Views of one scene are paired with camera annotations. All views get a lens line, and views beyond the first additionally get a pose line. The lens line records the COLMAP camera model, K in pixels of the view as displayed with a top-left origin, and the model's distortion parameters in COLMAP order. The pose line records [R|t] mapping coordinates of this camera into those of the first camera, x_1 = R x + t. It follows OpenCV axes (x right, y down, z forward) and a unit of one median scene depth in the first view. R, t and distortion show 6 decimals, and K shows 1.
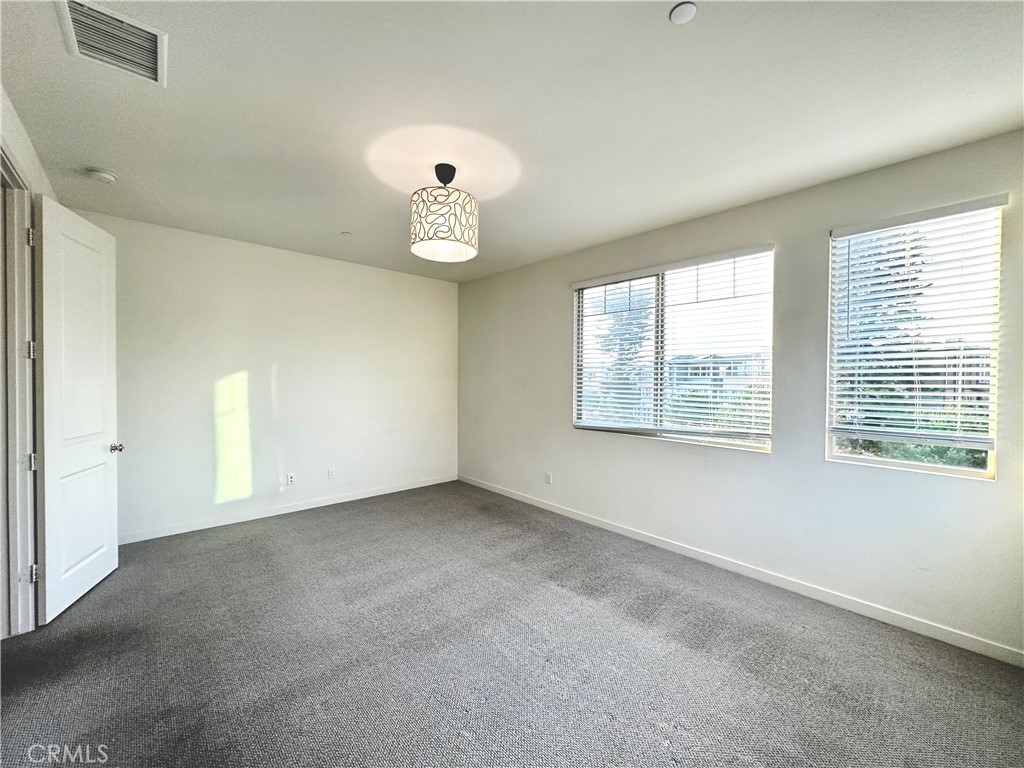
lens RADIAL K [[414.5, 0, 513.8], [0, 414.5, 383.6], [0, 0, 1]] dist [-0.001363, 0.000134]
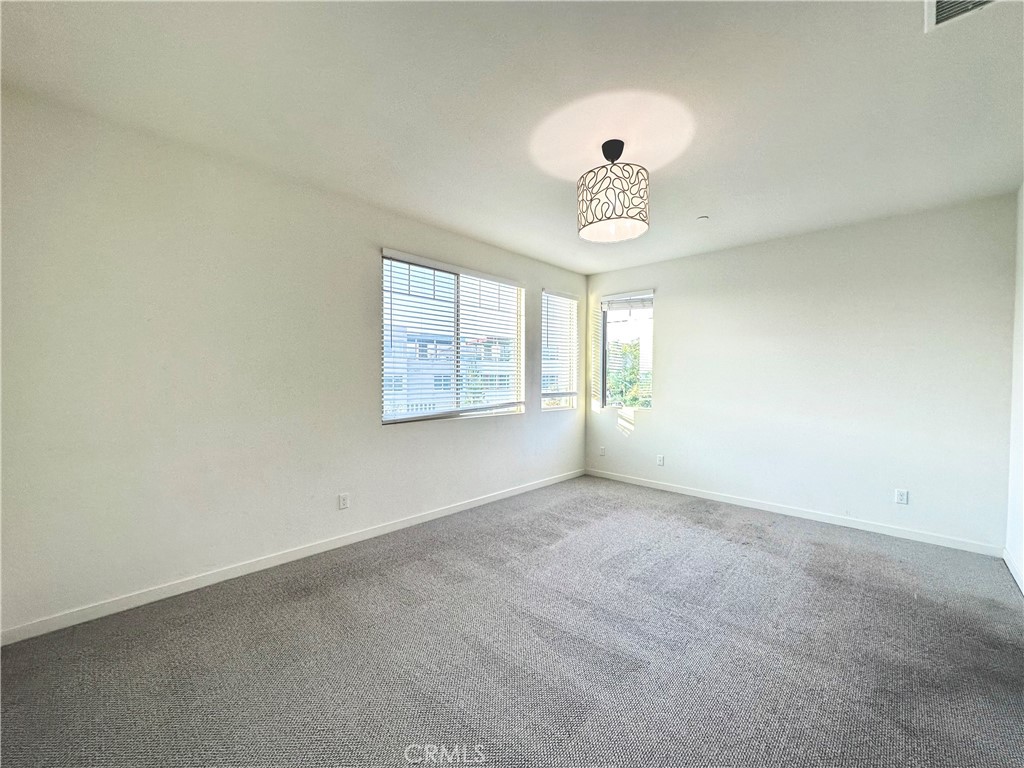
lens RADIAL K [[414.5, 0, 513.8], [0, 414.5, 383.6], [0, 0, 1]] dist [-0.001363, 0.000134]
pose [[-0.071787, -0.030177, 0.996963, -0.845255], [0.009291, 0.999479, 0.030922, 0.002908], [-0.997377, 0.011483, -0.071469, 0.976951]]
